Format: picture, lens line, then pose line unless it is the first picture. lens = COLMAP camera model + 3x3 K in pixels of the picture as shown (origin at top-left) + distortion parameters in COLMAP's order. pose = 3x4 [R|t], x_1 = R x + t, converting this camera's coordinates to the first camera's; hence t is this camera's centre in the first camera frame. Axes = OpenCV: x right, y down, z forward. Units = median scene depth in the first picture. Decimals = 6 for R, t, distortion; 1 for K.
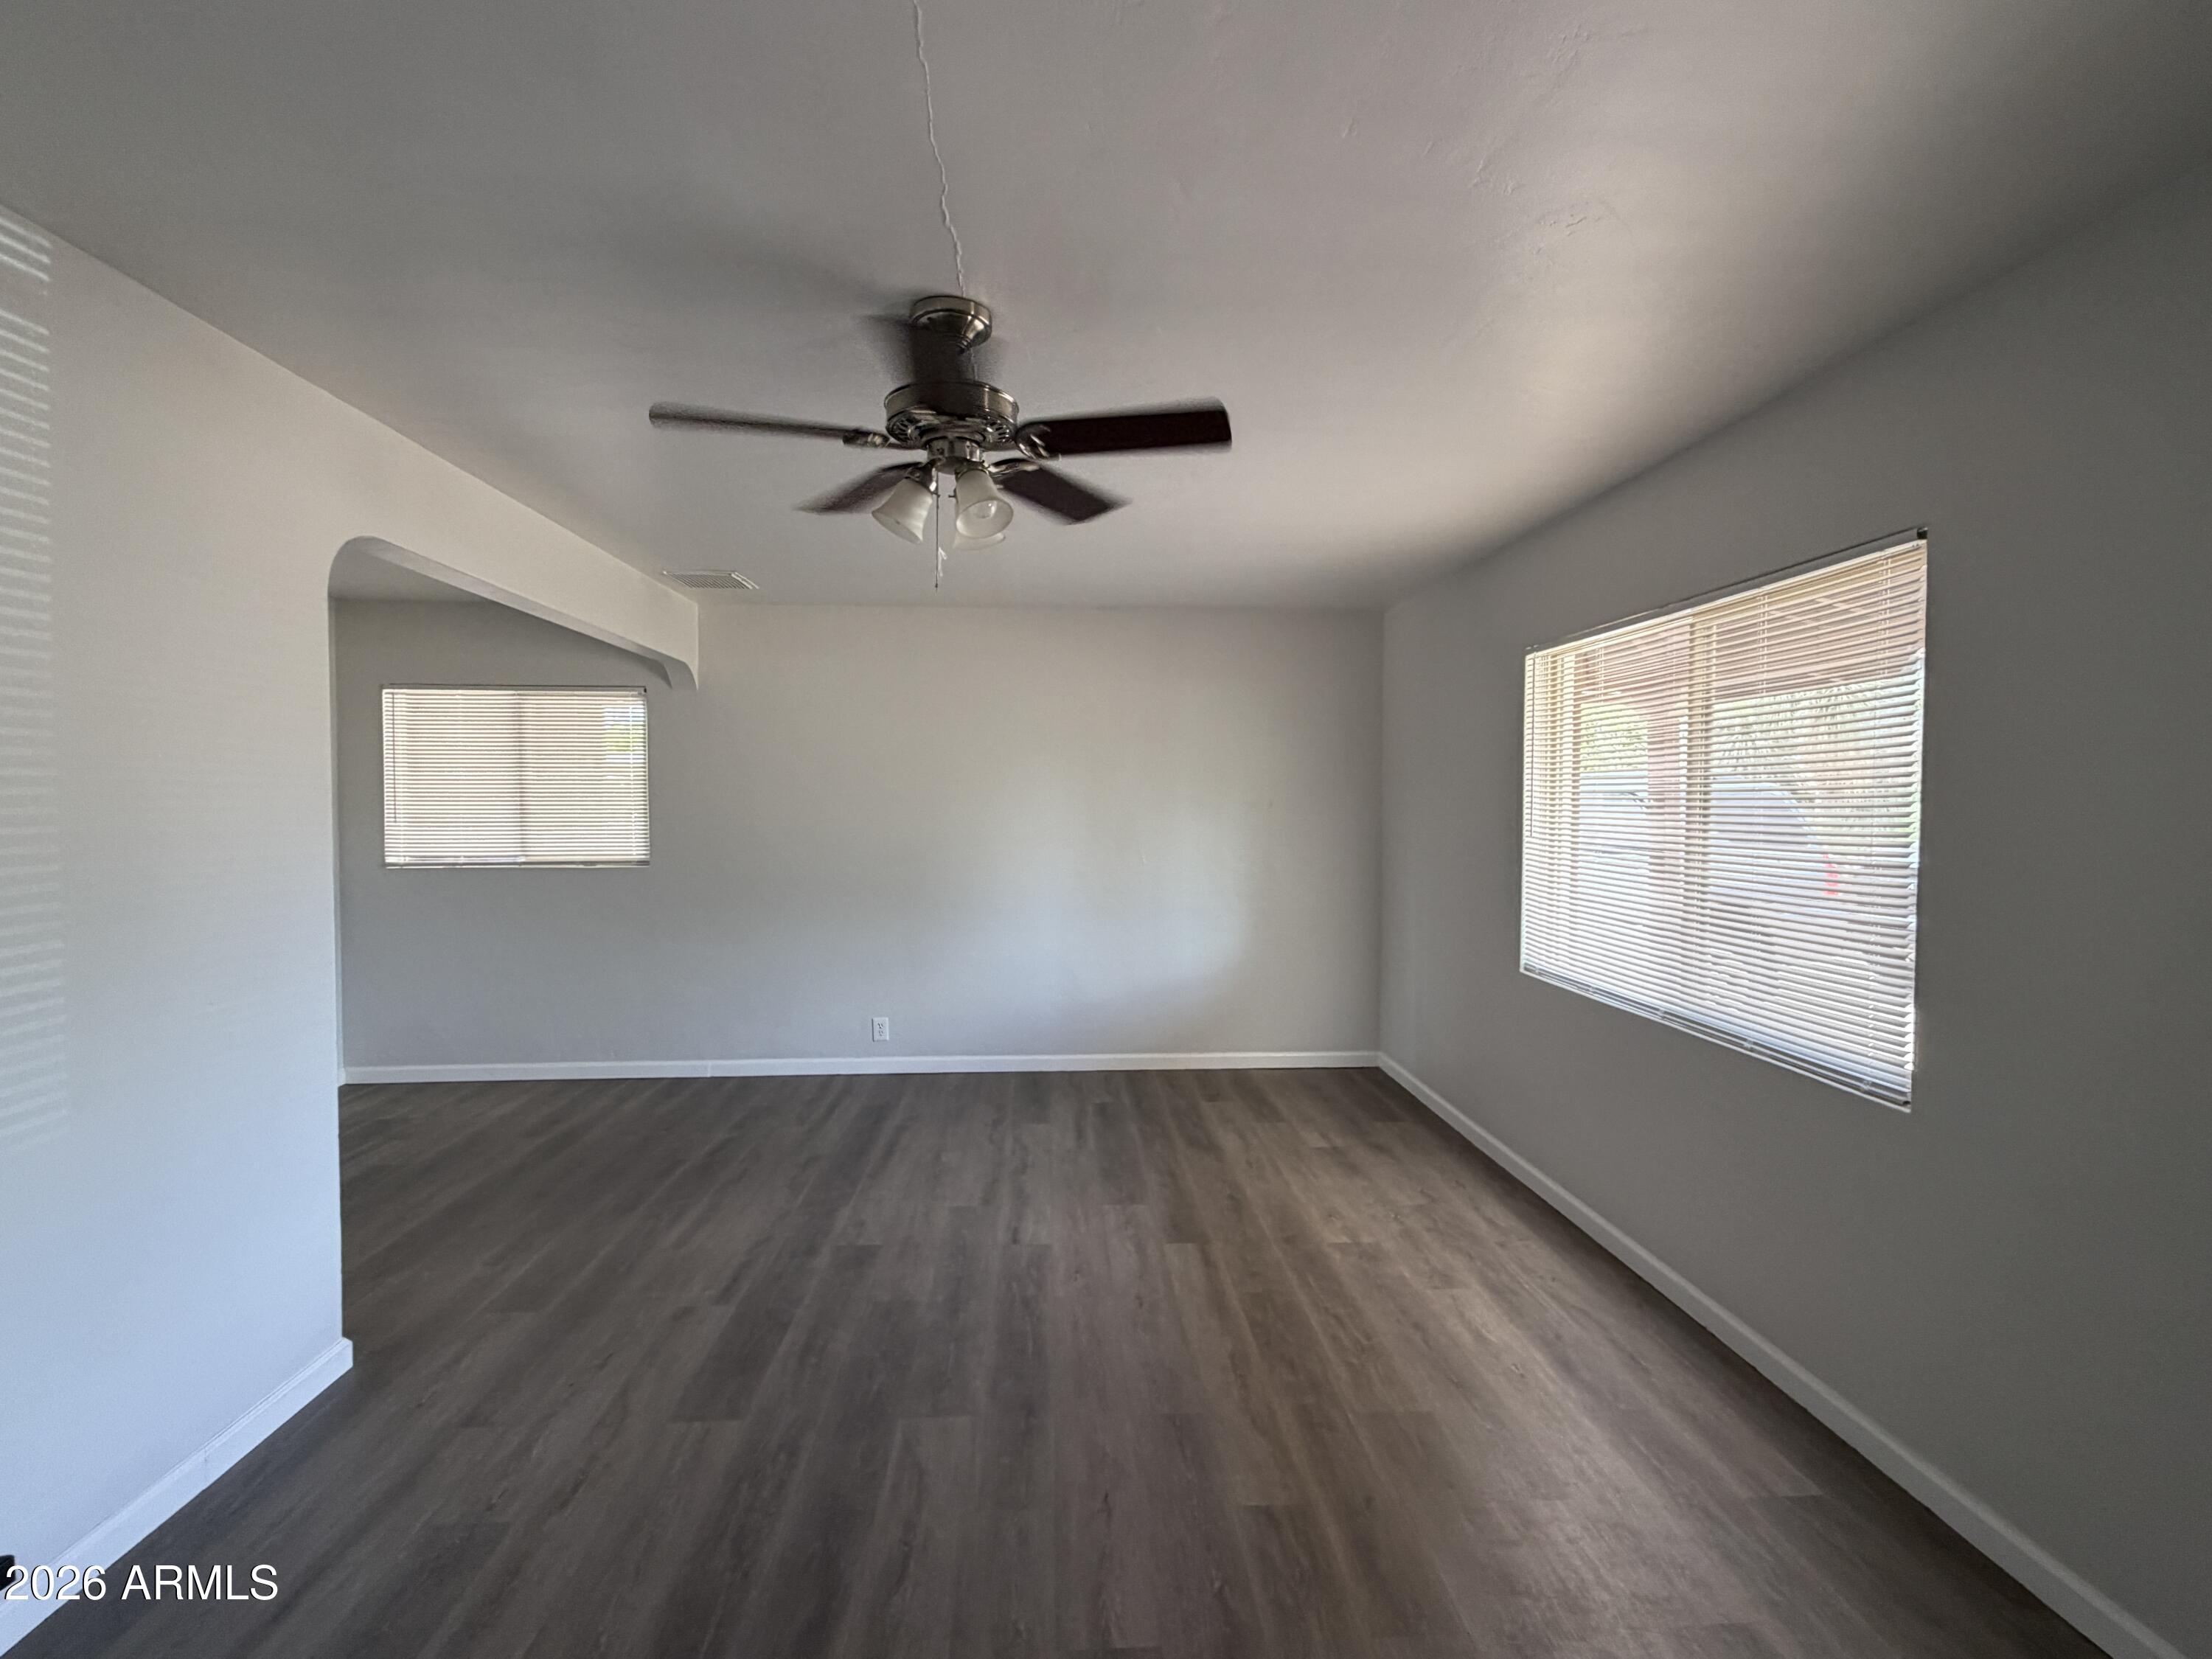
lens RADIAL K [[964.6, 0, 1105.4], [0, 964.6, 831.7], [0, 0, 1]] dist [-0.000192, -0.000021]
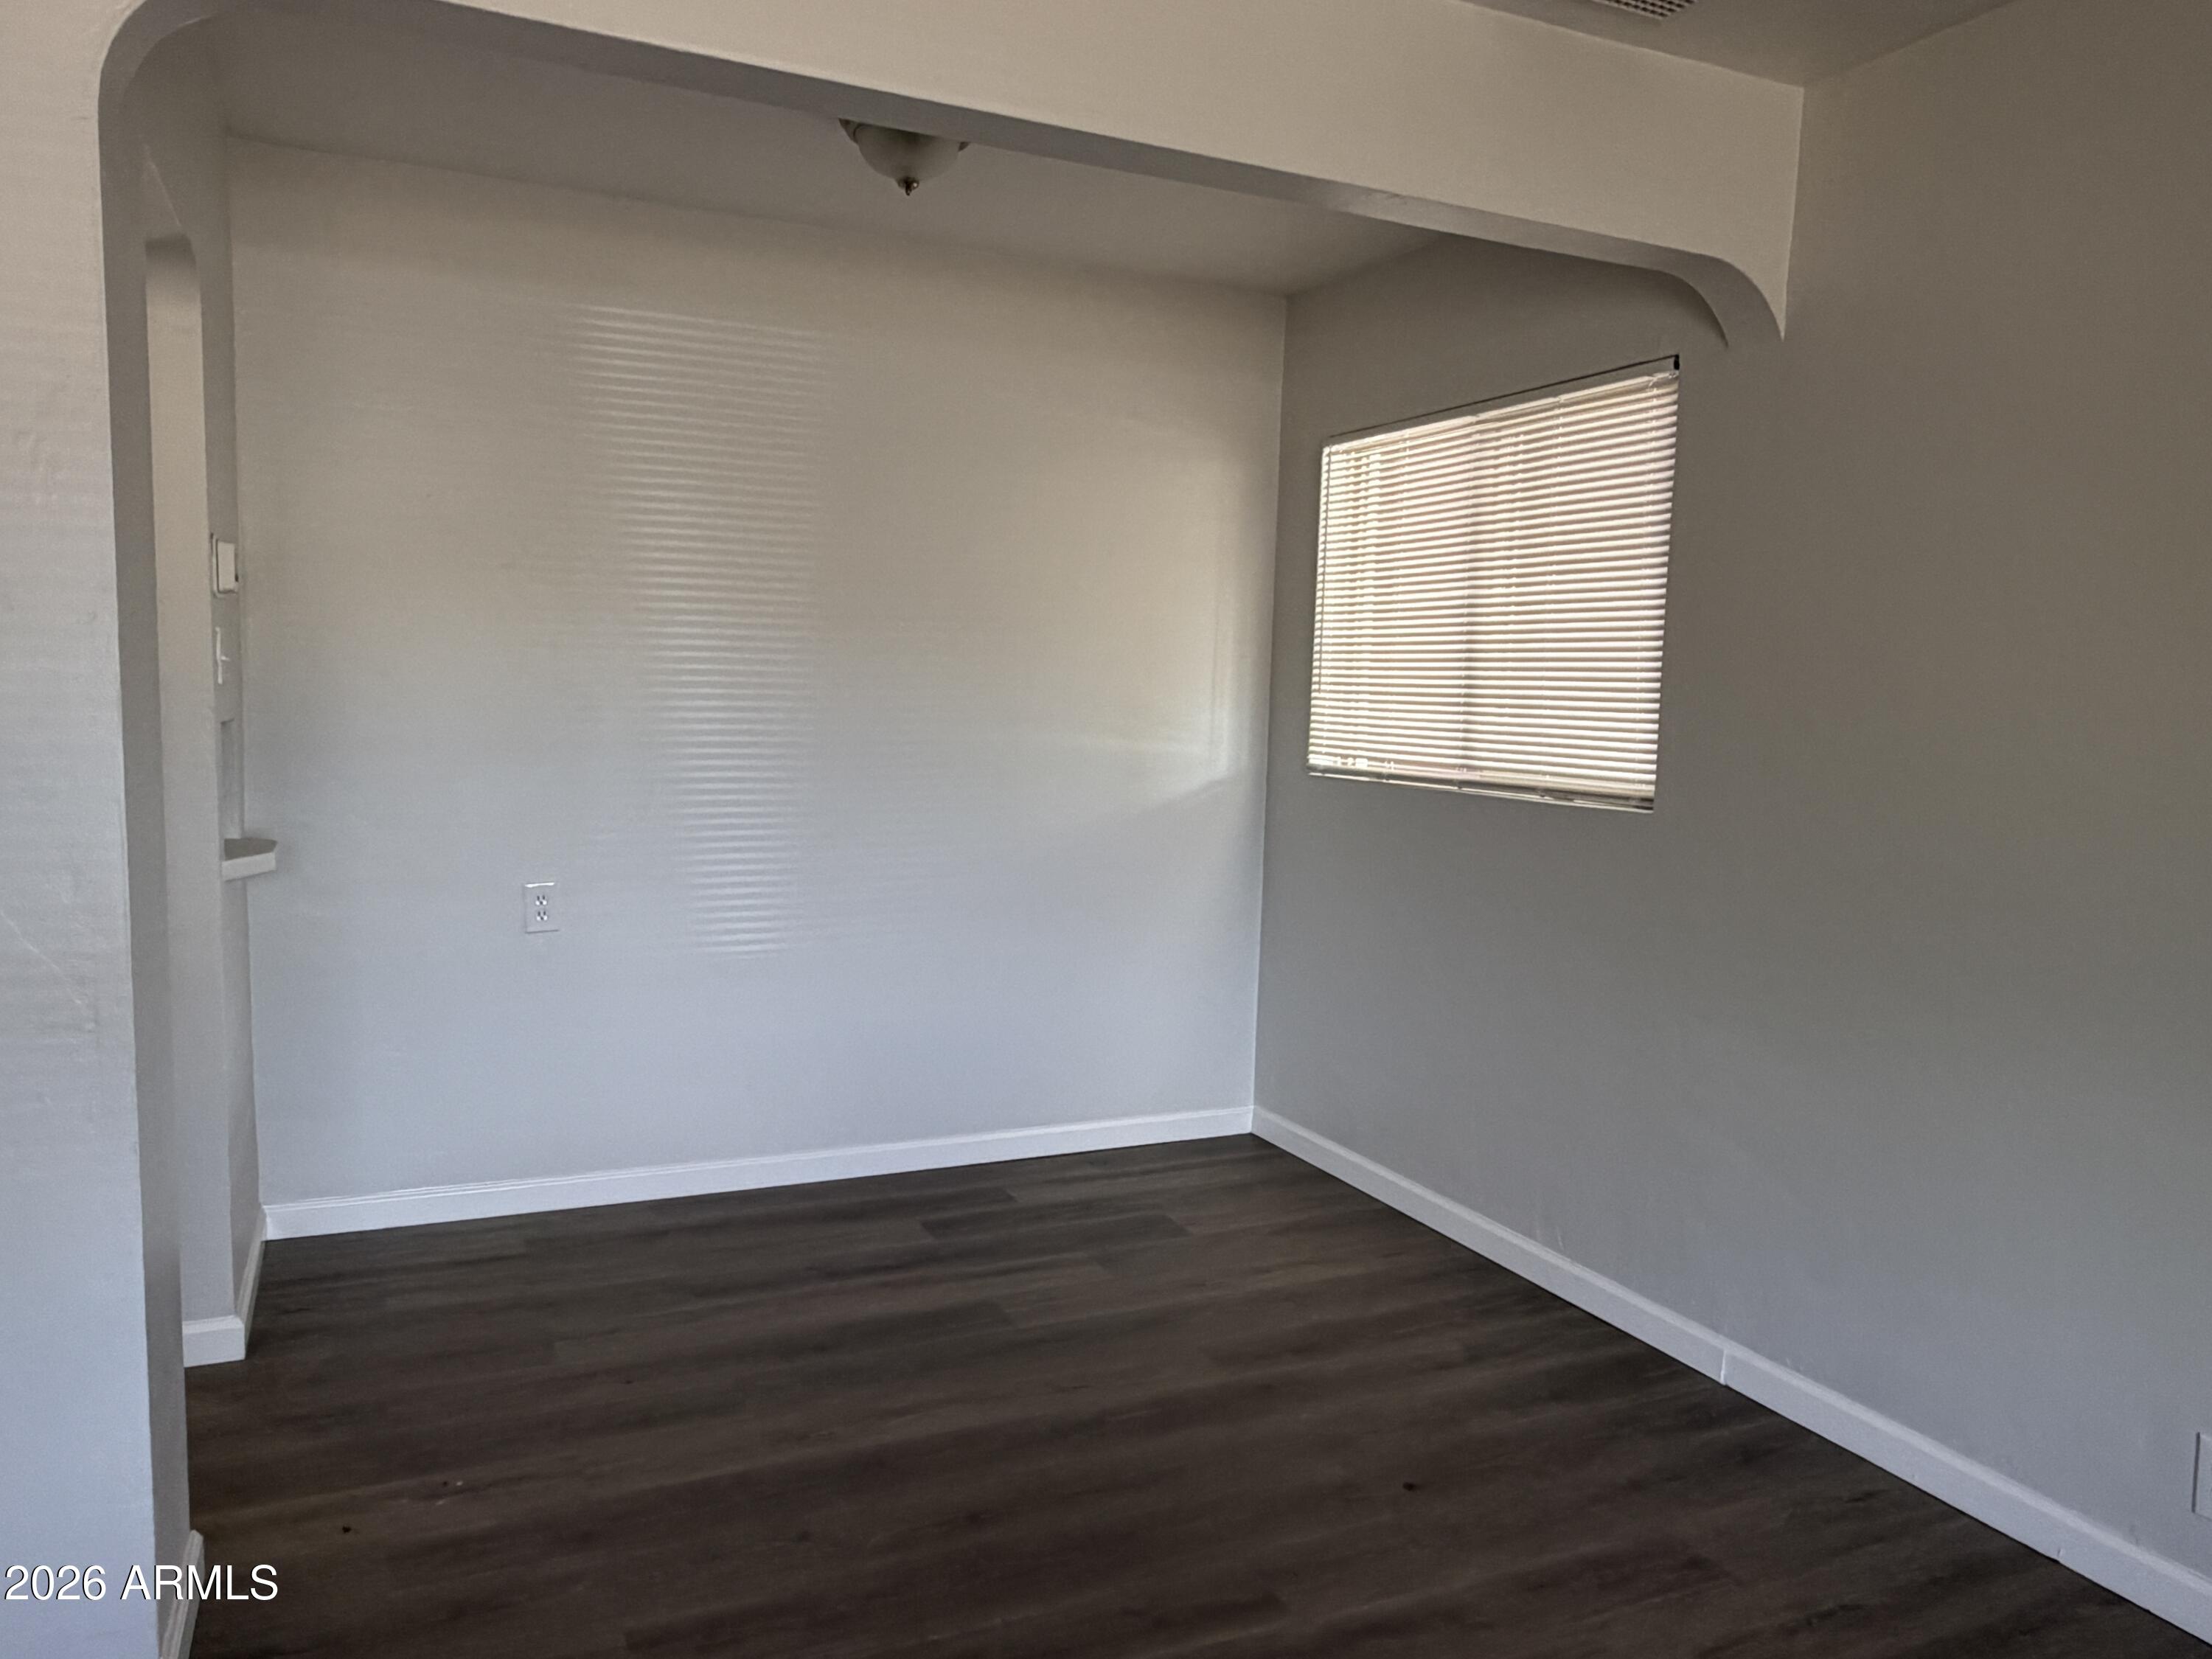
lens RADIAL K [[1543.8, 0, 1100.1], [0, 1543.8, 852.2], [0, 0, 1]] dist [0.006254, 0.000311]
pose [[0.352383, 0.113505, -0.928947, 0.043970], [-0.045891, 0.993519, 0.103987, -0.004517], [0.934730, 0.005987, 0.355308, 0.568797]]
